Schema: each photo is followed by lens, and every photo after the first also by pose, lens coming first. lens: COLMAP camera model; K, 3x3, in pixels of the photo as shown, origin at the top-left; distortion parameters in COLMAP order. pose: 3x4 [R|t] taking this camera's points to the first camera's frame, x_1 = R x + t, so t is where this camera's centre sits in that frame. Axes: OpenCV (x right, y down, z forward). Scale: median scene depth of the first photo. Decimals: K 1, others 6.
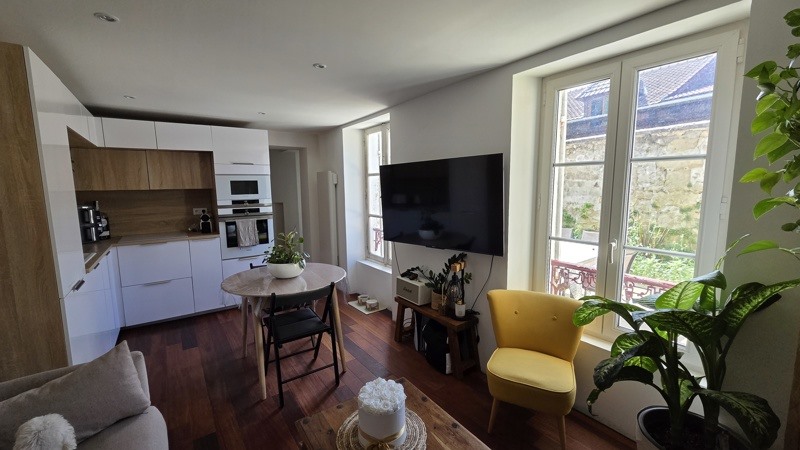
lens RADIAL K [[328.8, 0, 400.2], [0, 328.8, 227.4], [0, 0, 1]] dist [0.000479, -0.000248]
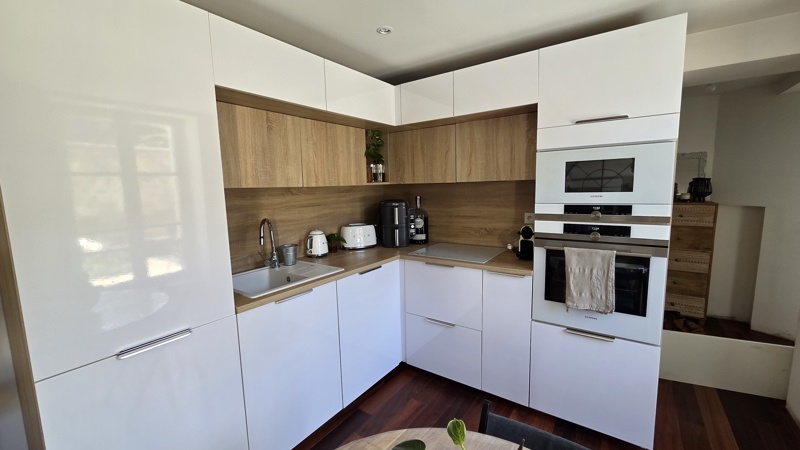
lens RADIAL K [[328.8, 0, 400.8], [0, 328.8, 227.4], [0, 0, 1]] dist [0.000479, -0.000248]
pose [[0.313694, 0.128848, -0.940741, -0.142798], [-0.096062, 0.989974, 0.103559, -0.075797], [0.944652, 0.057884, 0.322926, 0.629006]]
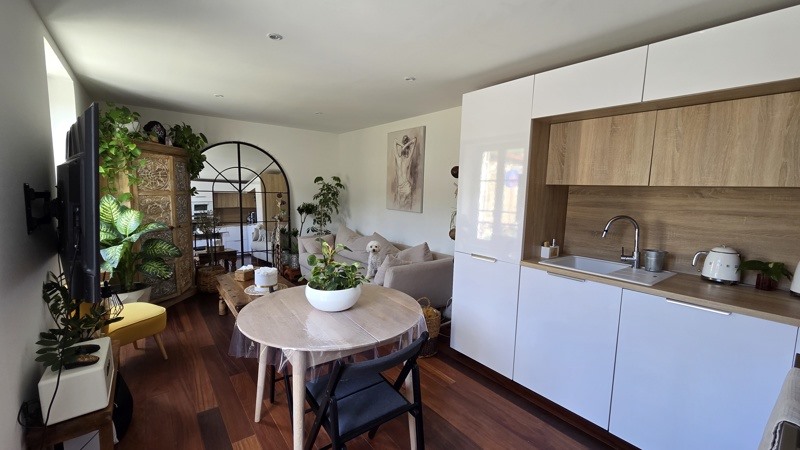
lens RADIAL K [[328.8, 0, 402.4], [0, 328.8, 225.5], [0, 0, 1]] dist [0.000479, -0.000248]
pose [[-0.999031, -0.016712, -0.040713, -0.282151], [-0.025432, 0.974216, 0.224181, -0.106125], [0.035917, 0.224999, -0.973697, 1.032094]]
